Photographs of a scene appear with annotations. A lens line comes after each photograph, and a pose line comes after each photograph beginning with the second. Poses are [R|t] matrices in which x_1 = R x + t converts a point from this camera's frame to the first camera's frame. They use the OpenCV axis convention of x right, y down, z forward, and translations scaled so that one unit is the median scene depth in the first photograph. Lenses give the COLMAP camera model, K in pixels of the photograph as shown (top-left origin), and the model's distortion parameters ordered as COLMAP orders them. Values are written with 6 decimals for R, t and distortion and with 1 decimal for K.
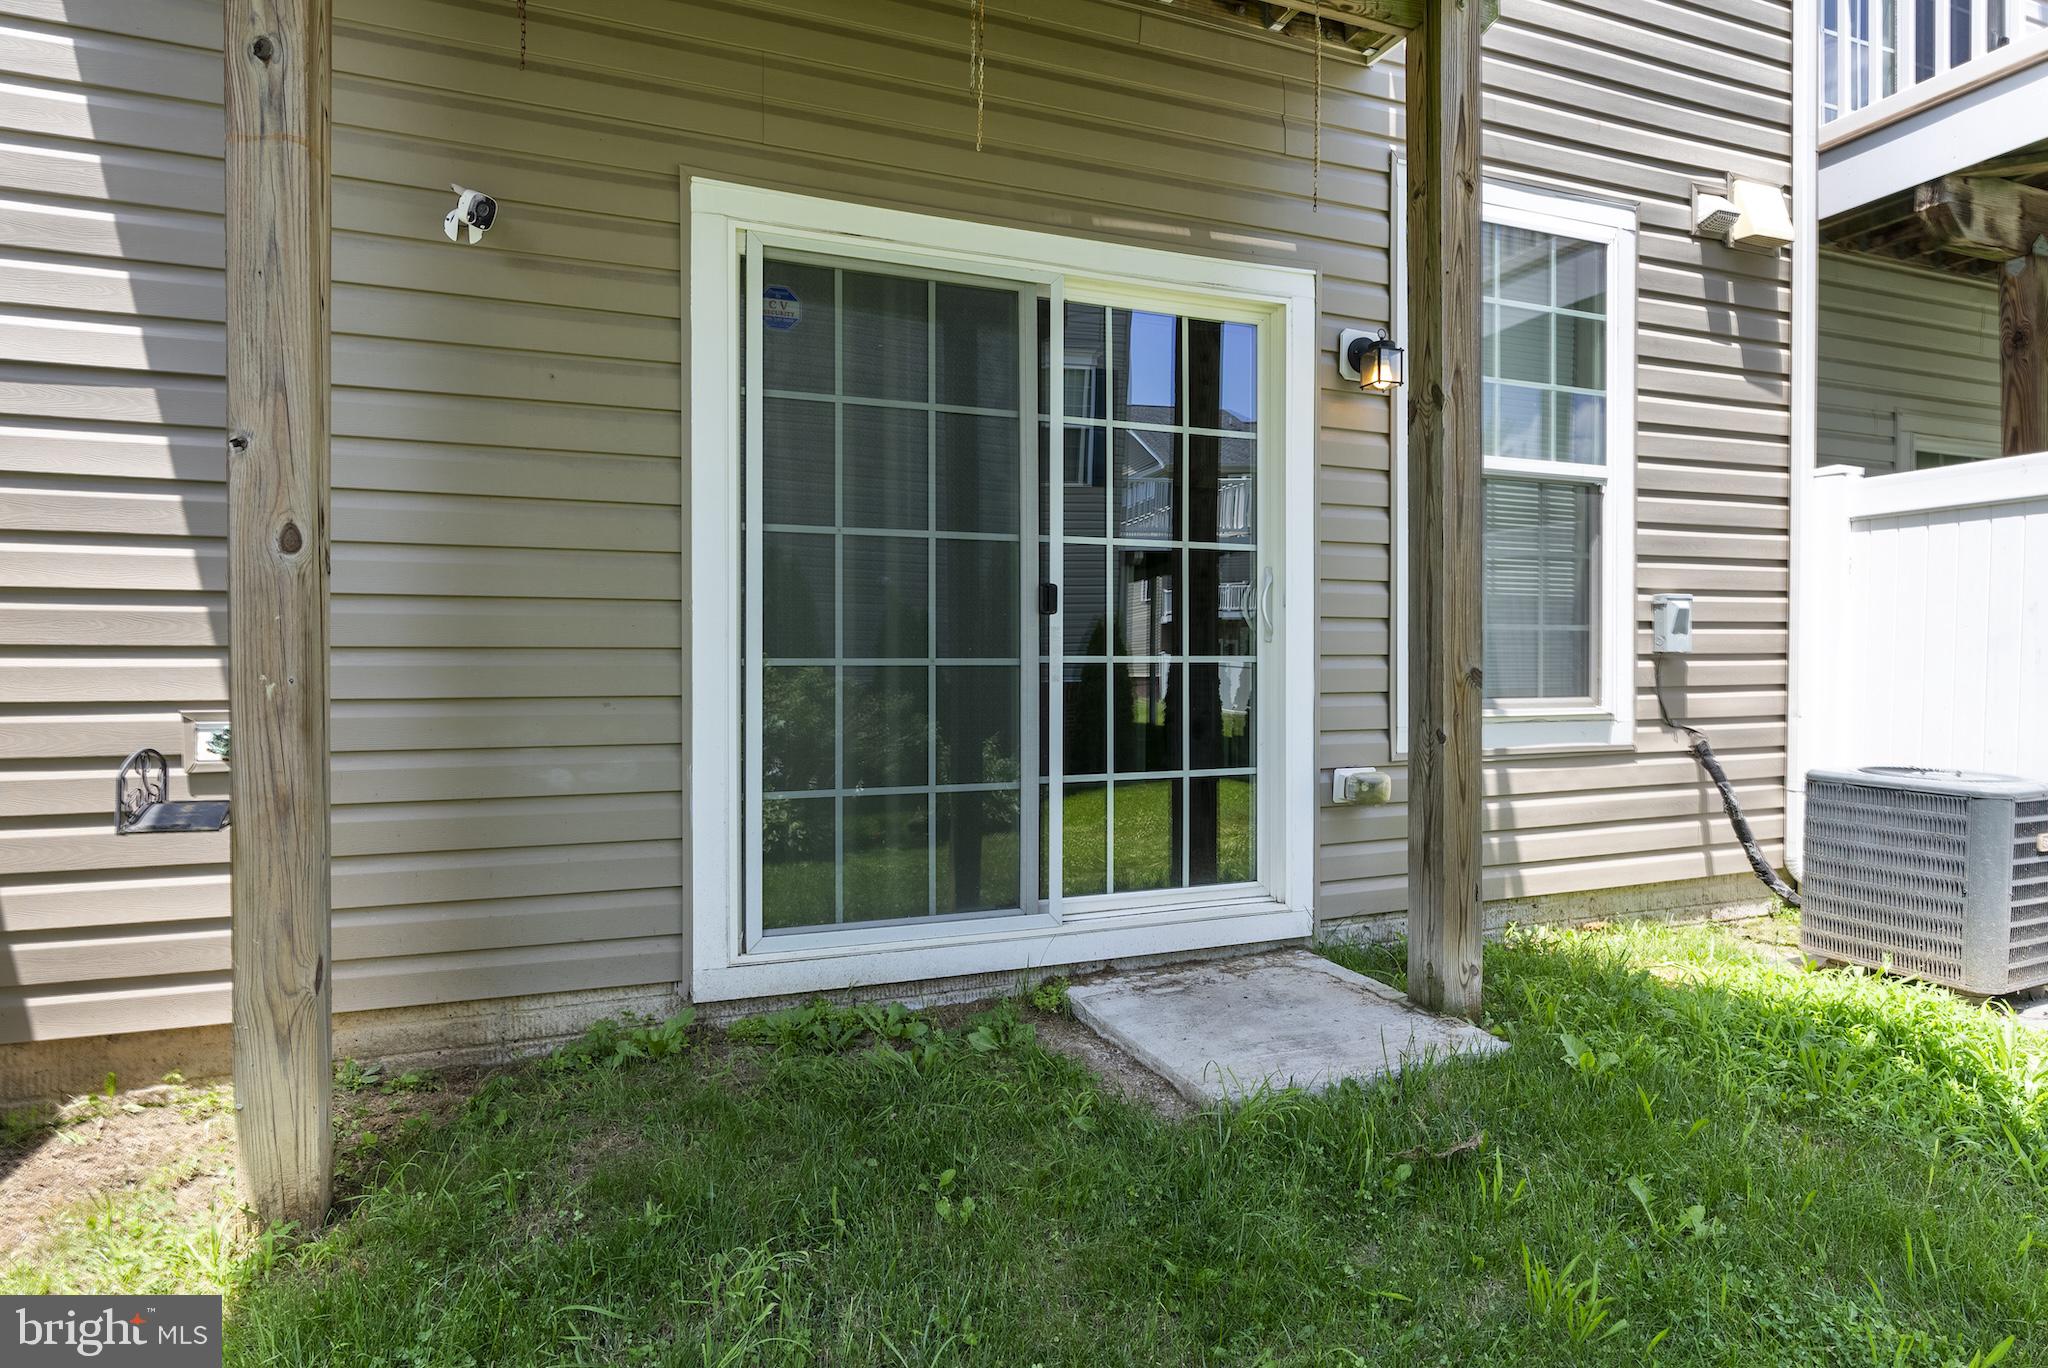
lens RADIAL K [[1152.9, 0, 1024.0], [0, 1152.9, 684.0], [0, 0, 1]] dist [-0.000375, 0.000205]
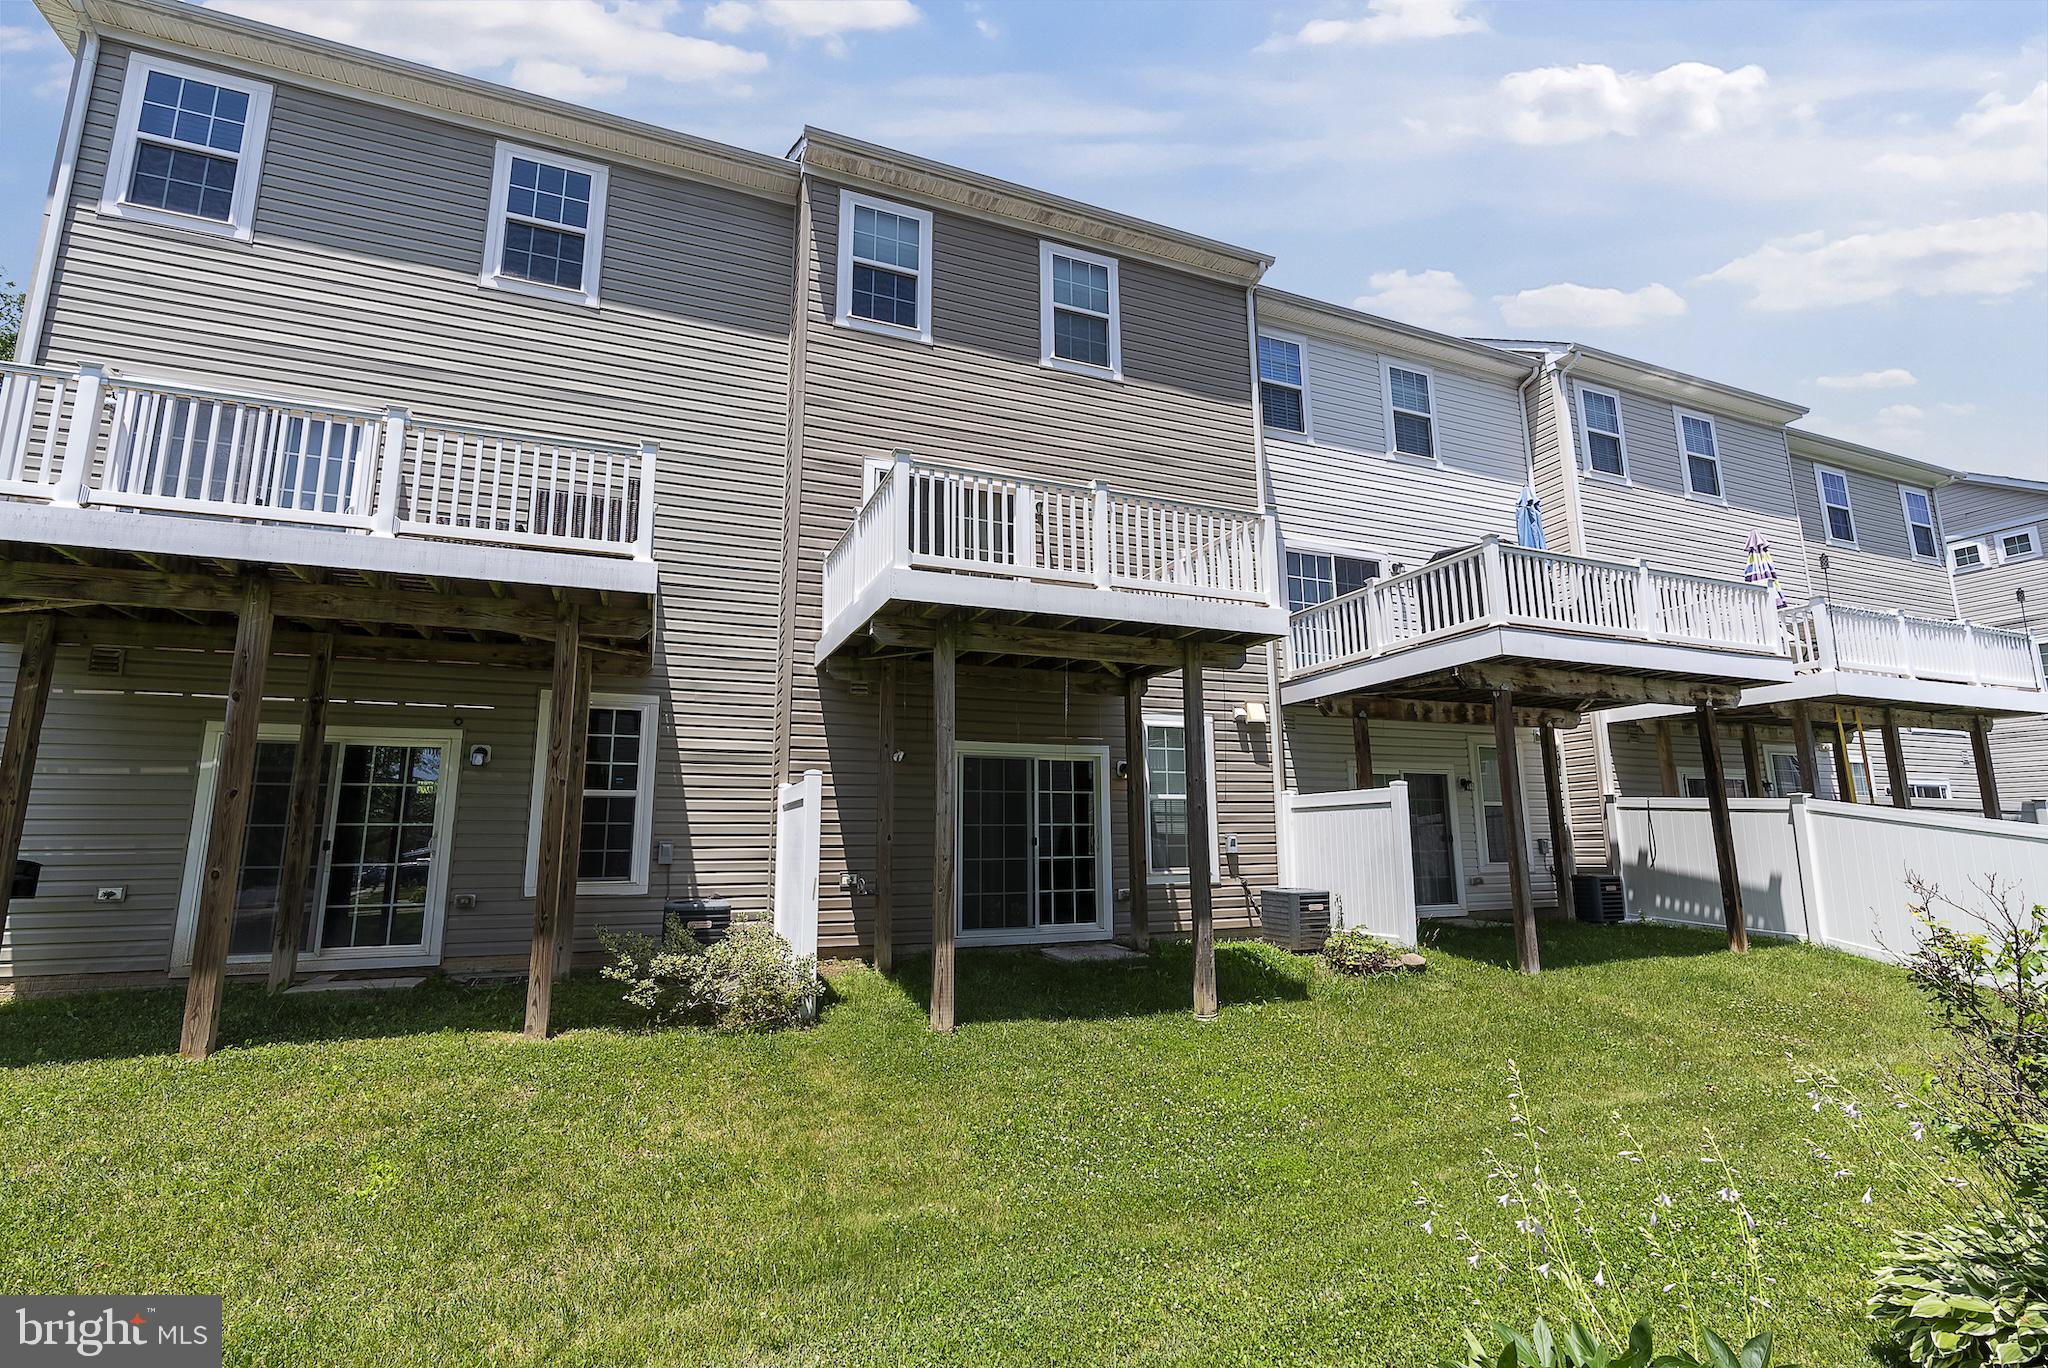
lens RADIAL K [[927.9, 0, 1024.0], [0, 927.9, 684.0], [0, 0, 1]] dist [0.000571, 0.001270]
pose [[0.999983, -0.004615, 0.003683, -0.018904], [0.005213, 0.982933, -0.183887, -0.018888], [-0.002771, 0.183903, 0.982940, -1.773499]]
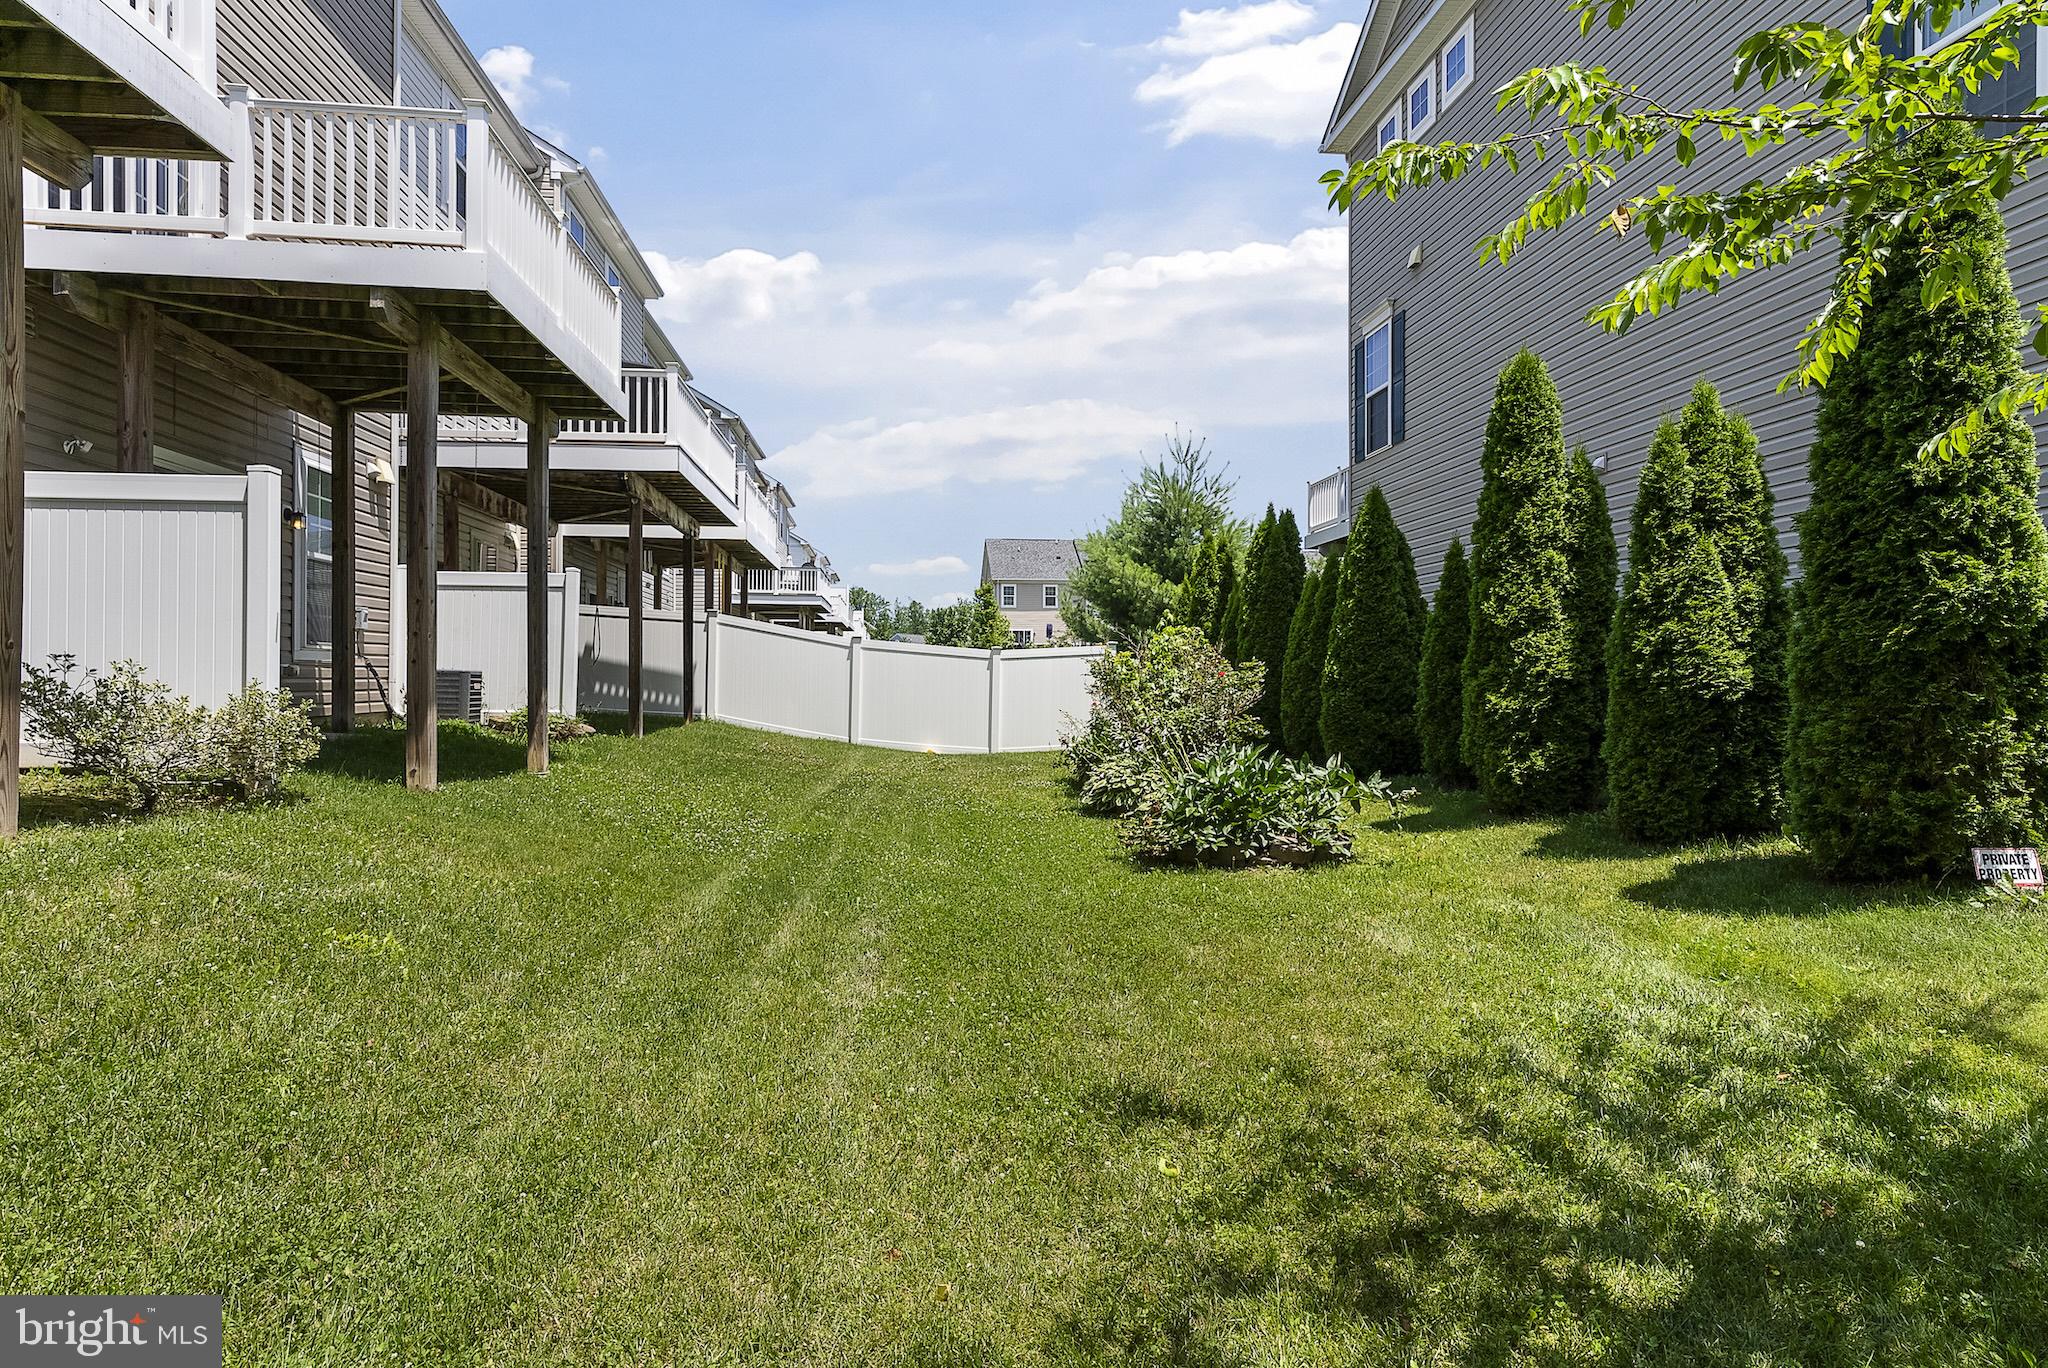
lens RADIAL K [[1152.9, 0, 1024.0], [0, 1152.9, 684.0], [0, 0, 1]] dist [-0.000375, 0.000205]
pose [[0.273629, 0.006443, 0.961814, -1.829517], [0.005577, 0.999950, -0.008285, 0.150403], [-0.961819, 0.007631, 0.273580, -1.404364]]
